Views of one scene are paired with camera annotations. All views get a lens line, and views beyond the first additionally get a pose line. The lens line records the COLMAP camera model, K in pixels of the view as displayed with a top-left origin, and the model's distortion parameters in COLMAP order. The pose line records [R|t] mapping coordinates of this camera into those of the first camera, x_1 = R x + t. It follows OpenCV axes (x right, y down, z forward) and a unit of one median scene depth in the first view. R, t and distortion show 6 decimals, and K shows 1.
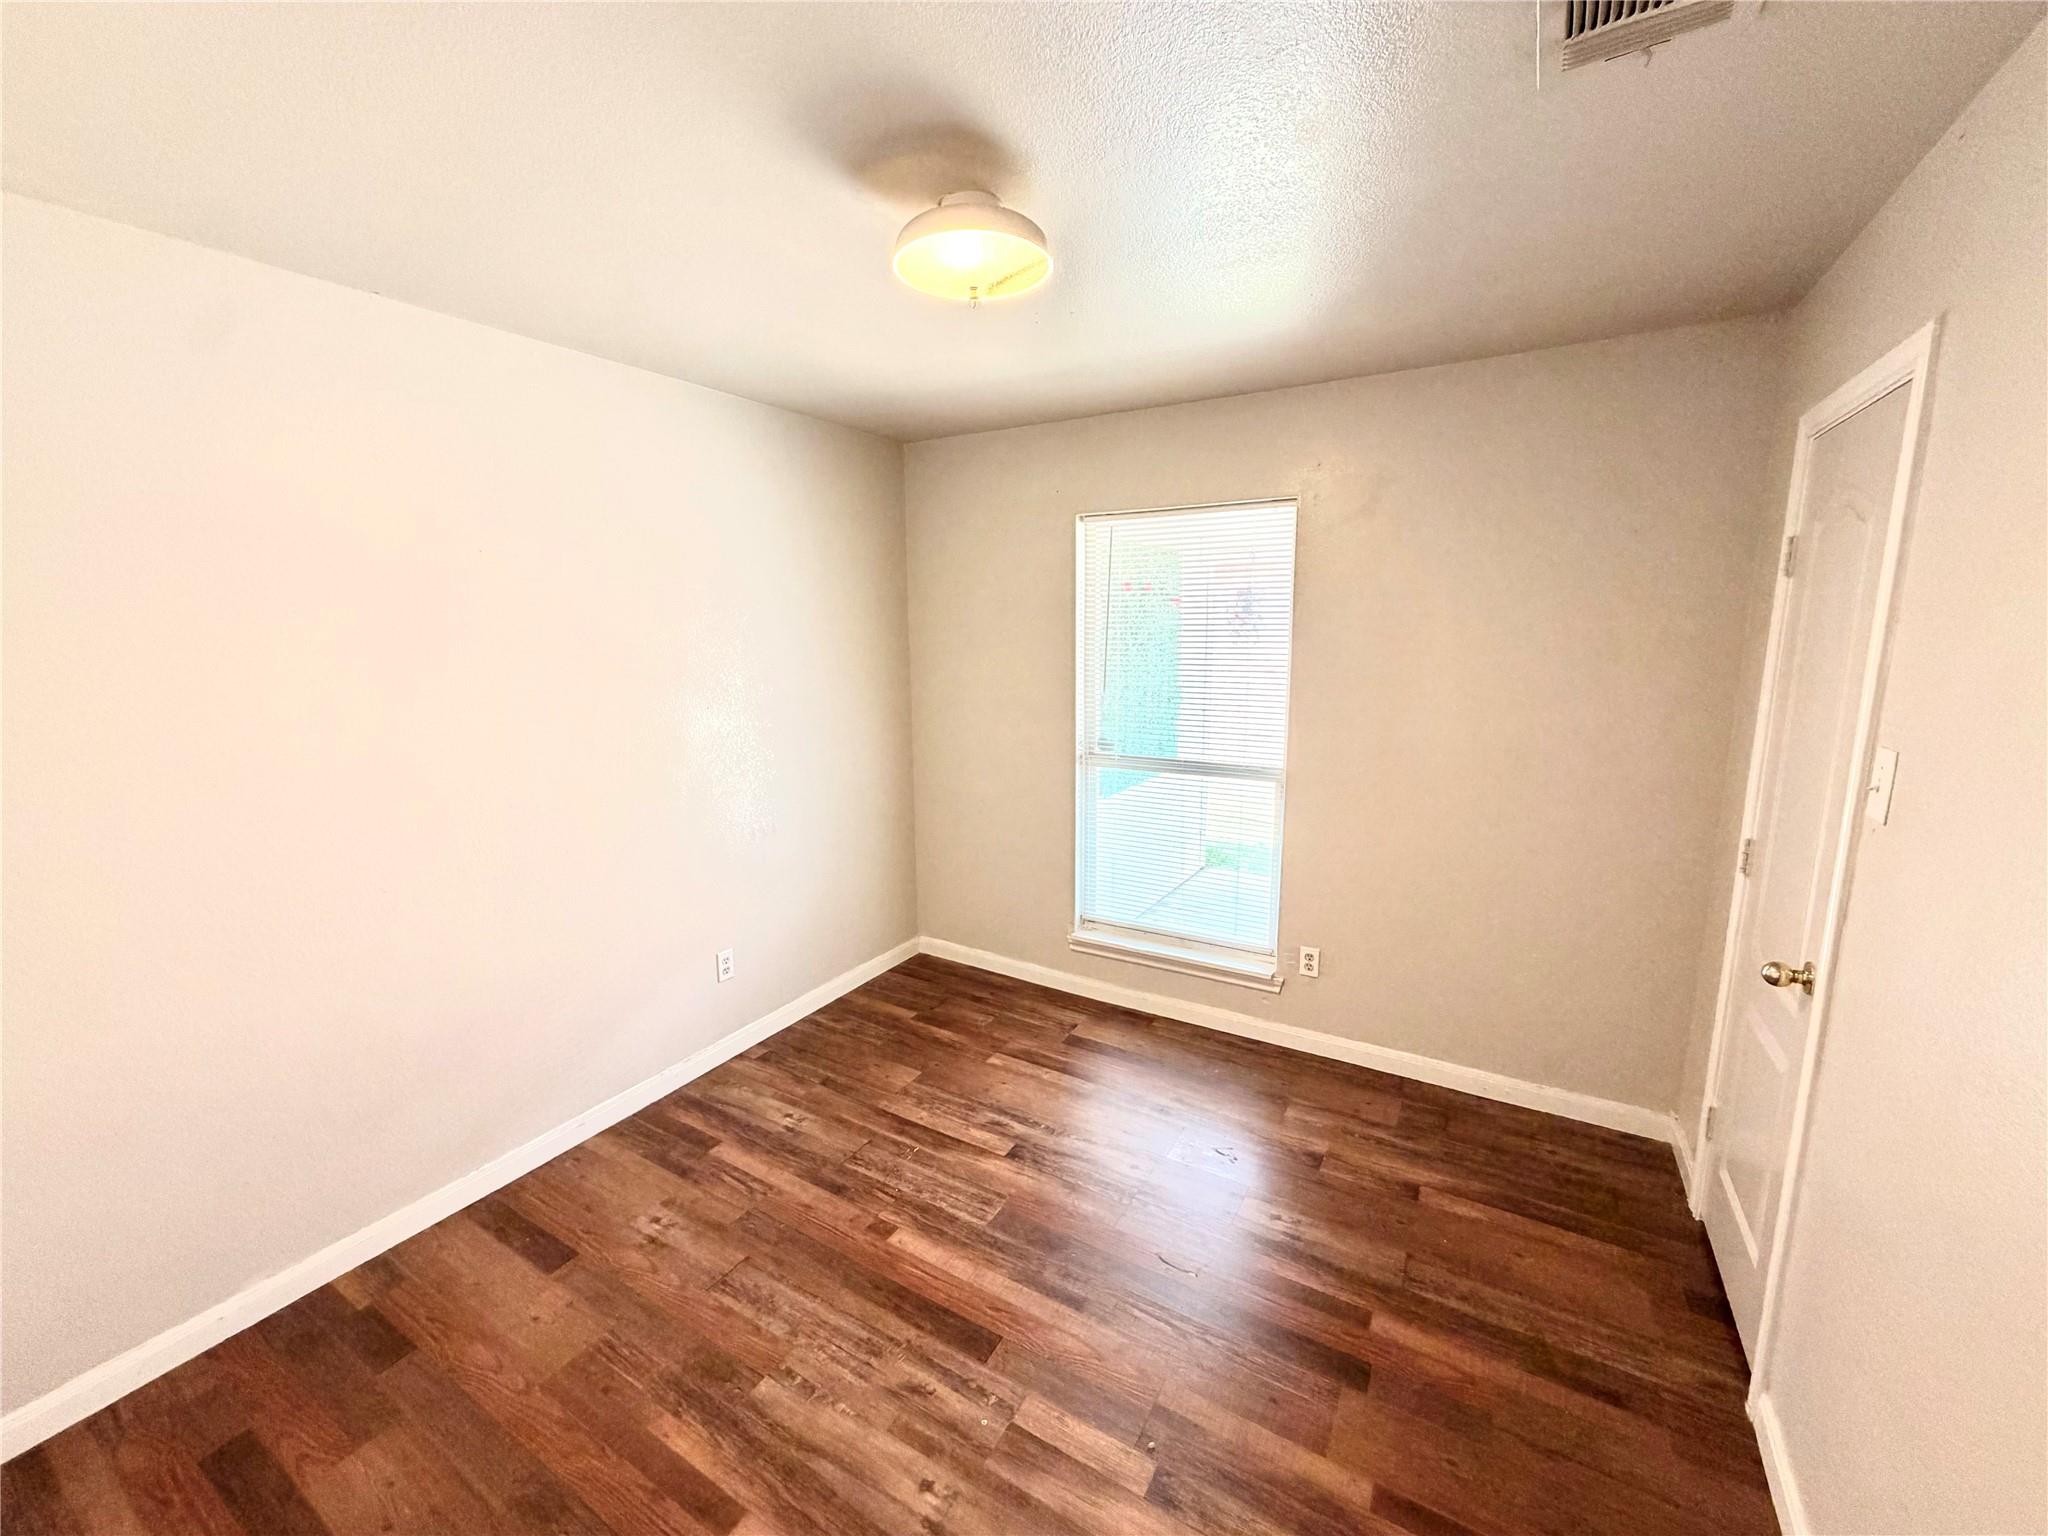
lens RADIAL K [[813.6, 0, 1014.3], [0, 813.6, 772.2], [0, 0, 1]] dist [-0.000930, -0.000099]
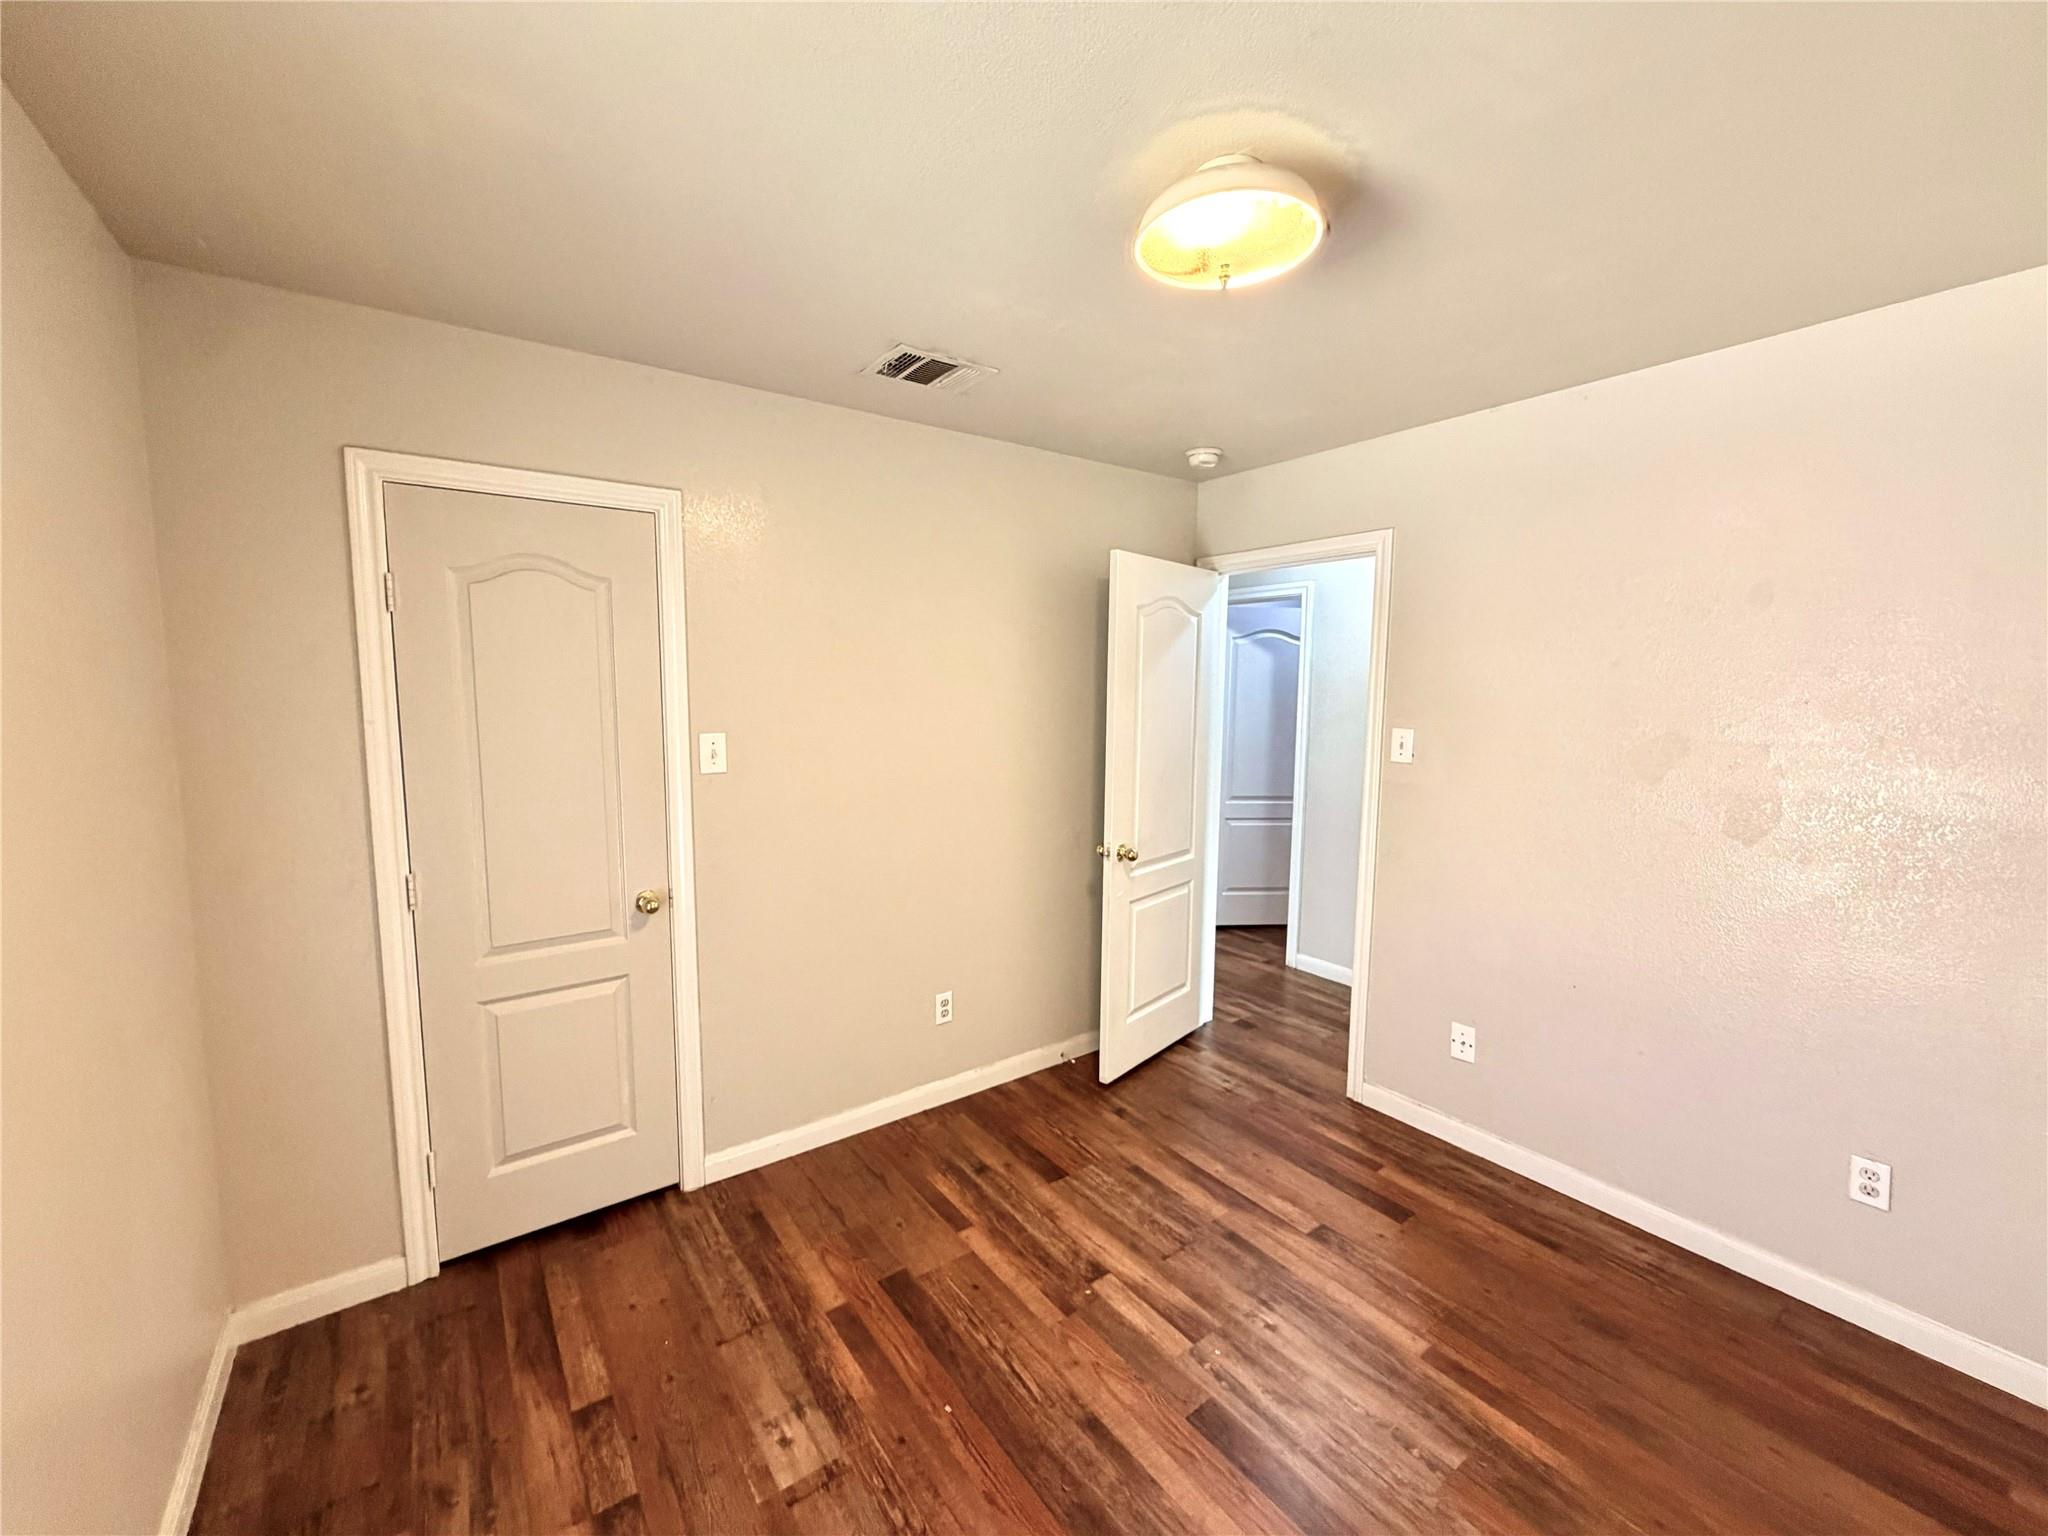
lens RADIAL K [[813.6, 0, 1020.6], [0, 813.6, 769.6], [0, 0, 1]] dist [-0.000930, -0.000099]
pose [[-0.924807, -0.029737, 0.379274, -0.180255], [0.073158, 0.964433, 0.254002, -0.277952], [-0.373337, 0.262649, -0.889738, 1.821700]]
